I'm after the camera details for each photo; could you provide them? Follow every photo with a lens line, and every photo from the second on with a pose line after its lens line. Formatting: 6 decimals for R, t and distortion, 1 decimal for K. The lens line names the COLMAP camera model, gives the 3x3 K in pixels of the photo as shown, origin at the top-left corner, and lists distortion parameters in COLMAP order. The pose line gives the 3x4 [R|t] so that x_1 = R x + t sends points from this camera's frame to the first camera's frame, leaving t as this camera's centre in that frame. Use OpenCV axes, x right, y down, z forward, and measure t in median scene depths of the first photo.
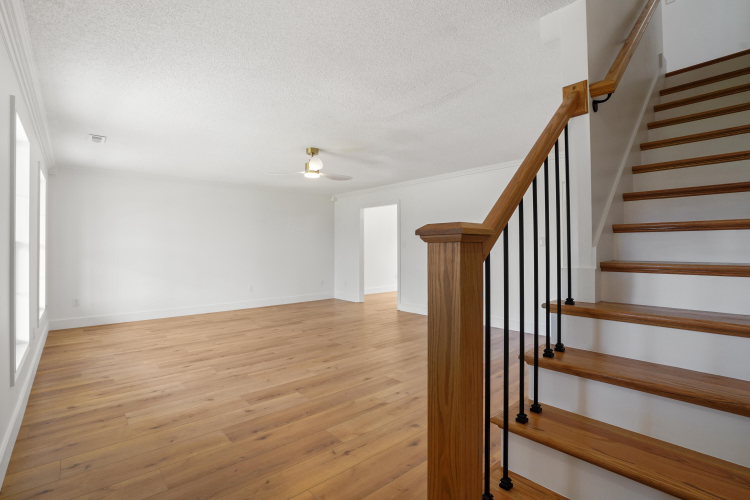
lens RADIAL K [[353.6, 0, 383.6], [0, 353.6, 246.3], [0, 0, 1]] dist [-0.049002, 0.013141]
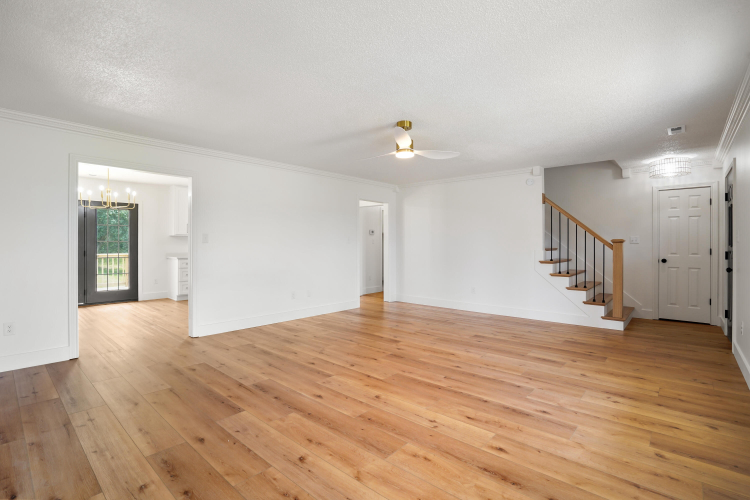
lens RADIAL K [[353.6, 0, 363.5], [0, 353.6, 244.1], [0, 0, 1]] dist [-0.049002, 0.013141]
pose [[-0.082814, 0.003487, 0.996559, -1.306302], [-0.002368, 0.999990, -0.003695, 0.010075], [-0.996562, -0.002665, -0.082805, 1.502678]]
